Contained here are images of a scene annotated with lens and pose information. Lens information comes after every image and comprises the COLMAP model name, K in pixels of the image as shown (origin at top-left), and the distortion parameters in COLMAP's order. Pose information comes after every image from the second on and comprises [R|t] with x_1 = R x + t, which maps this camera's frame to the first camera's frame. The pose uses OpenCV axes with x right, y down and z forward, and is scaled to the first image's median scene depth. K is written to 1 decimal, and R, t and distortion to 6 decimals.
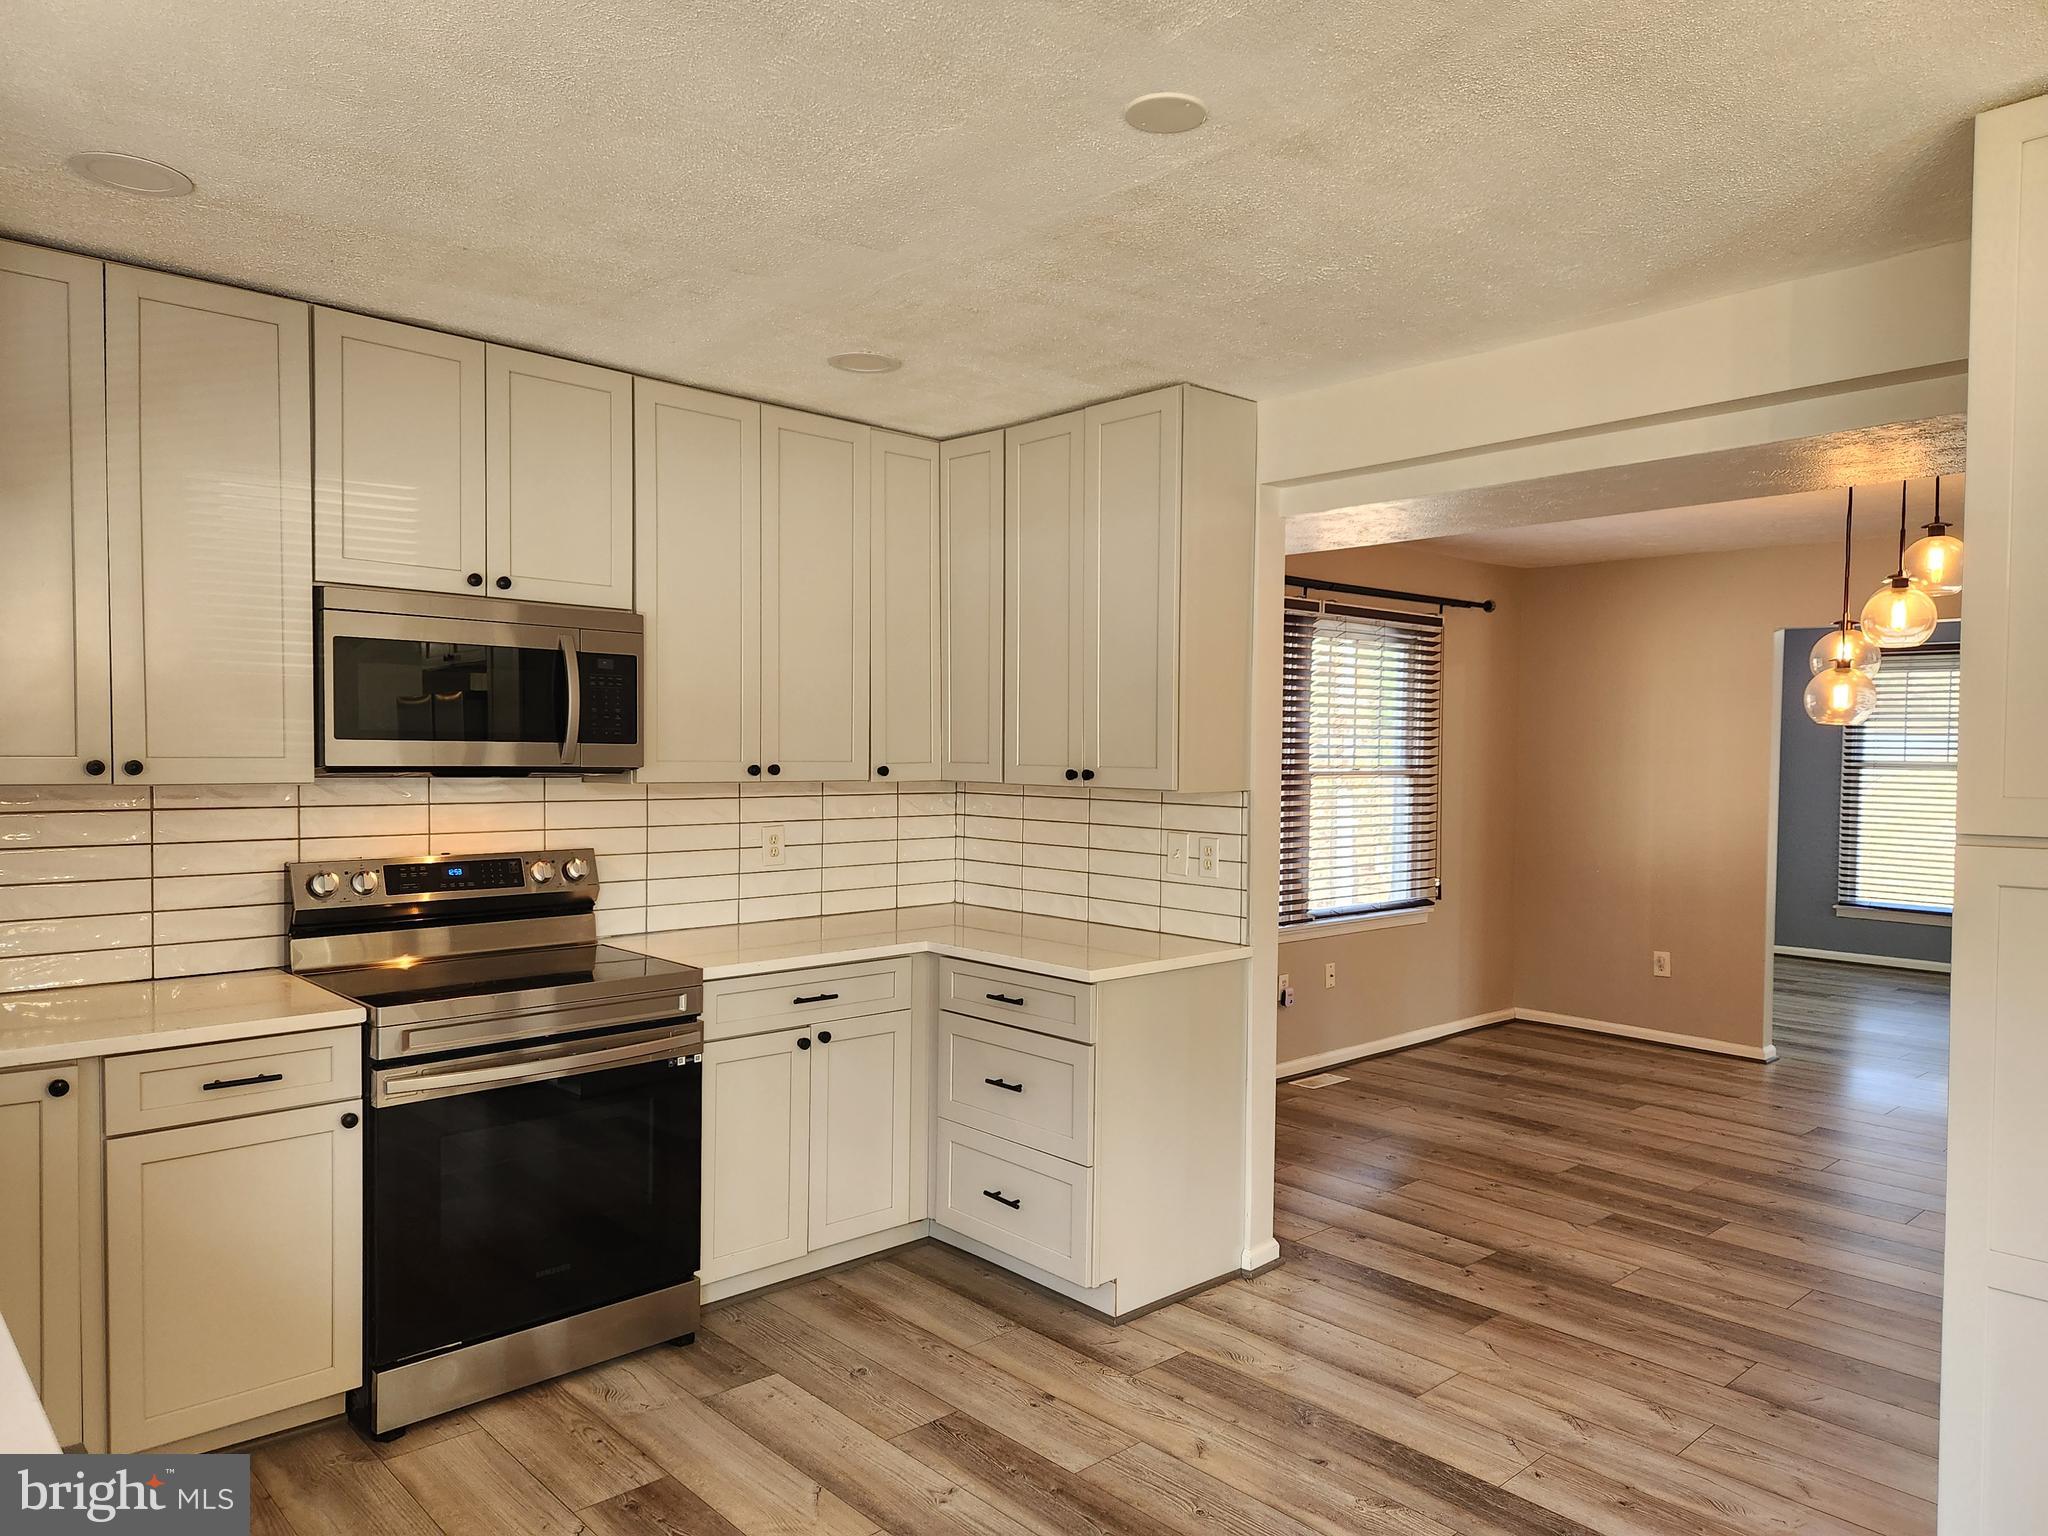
lens RADIAL K [[1372.7, 0, 1015.1], [0, 1372.7, 778.5], [0, 0, 1]] dist [0.054431, -0.046037]
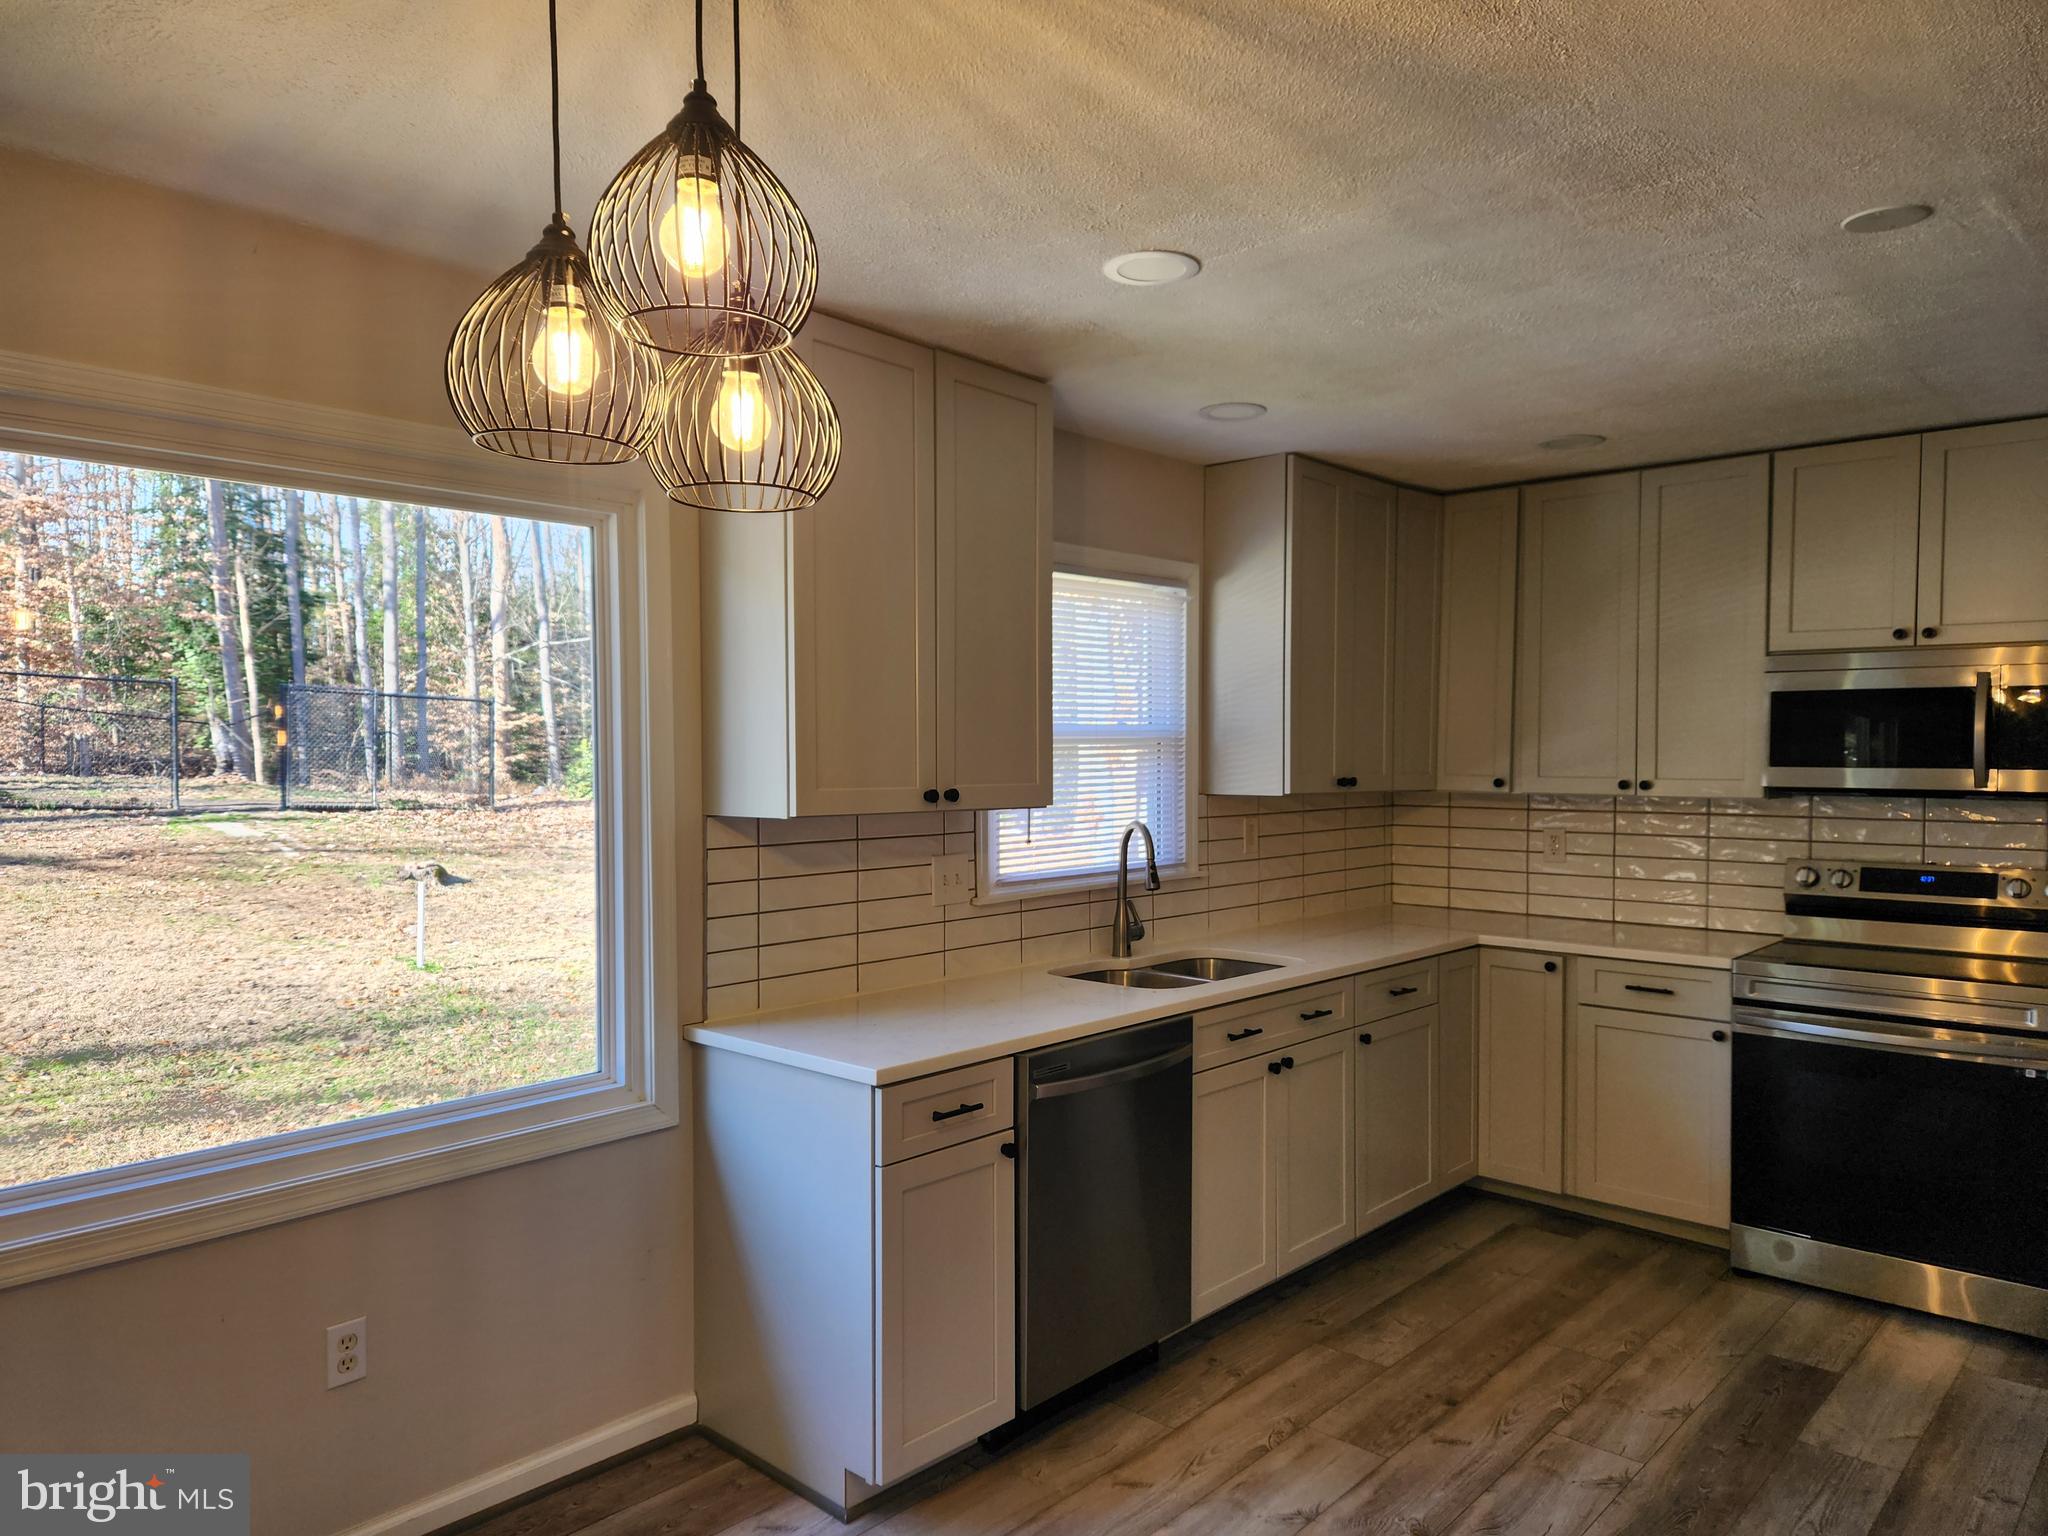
lens RADIAL K [[1372.7, 0, 1023.0], [0, 1372.7, 766.0], [0, 0, 1]] dist [0.054431, -0.046037]
pose [[0.079863, 0.002605, -0.996802, 0.686132], [-0.019285, 0.999813, 0.001068, -0.014422], [0.996619, 0.019138, 0.079898, 0.131168]]
